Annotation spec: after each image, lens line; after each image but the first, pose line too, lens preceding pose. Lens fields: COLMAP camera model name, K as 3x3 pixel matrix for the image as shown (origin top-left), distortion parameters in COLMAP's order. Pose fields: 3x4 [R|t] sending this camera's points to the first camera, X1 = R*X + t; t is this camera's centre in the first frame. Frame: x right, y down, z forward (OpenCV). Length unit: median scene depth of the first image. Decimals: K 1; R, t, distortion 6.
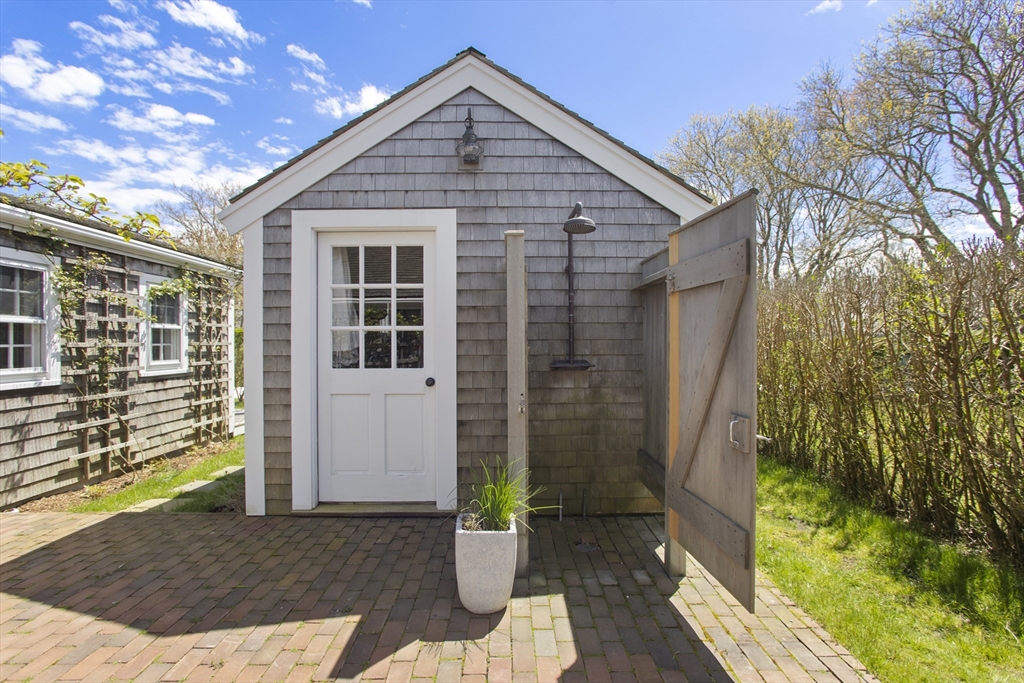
lens RADIAL K [[496.2, 0, 509.0], [0, 496.2, 346.8], [0, 0, 1]] dist [-0.070311, 0.039834]
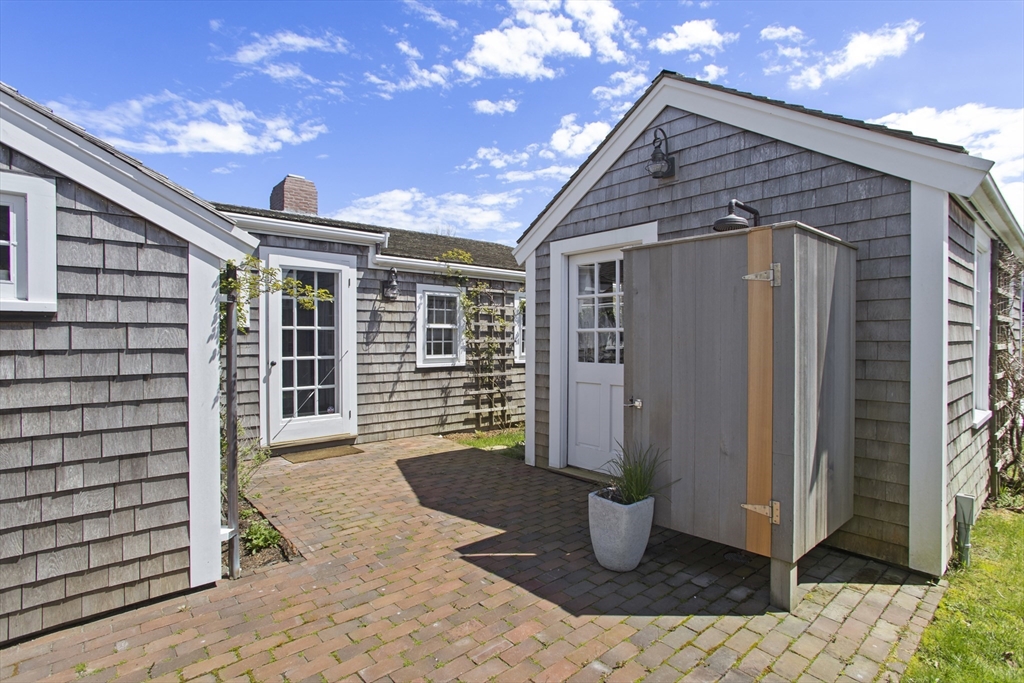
lens RADIAL K [[496.2, 0, 509.0], [0, 496.2, 346.8], [0, 0, 1]] dist [-0.070311, 0.039834]
pose [[0.644679, 0.017374, -0.764256, 0.459750], [-0.010942, 0.999849, 0.013500, -0.009422], [0.764375, -0.000341, 0.644772, 0.034590]]
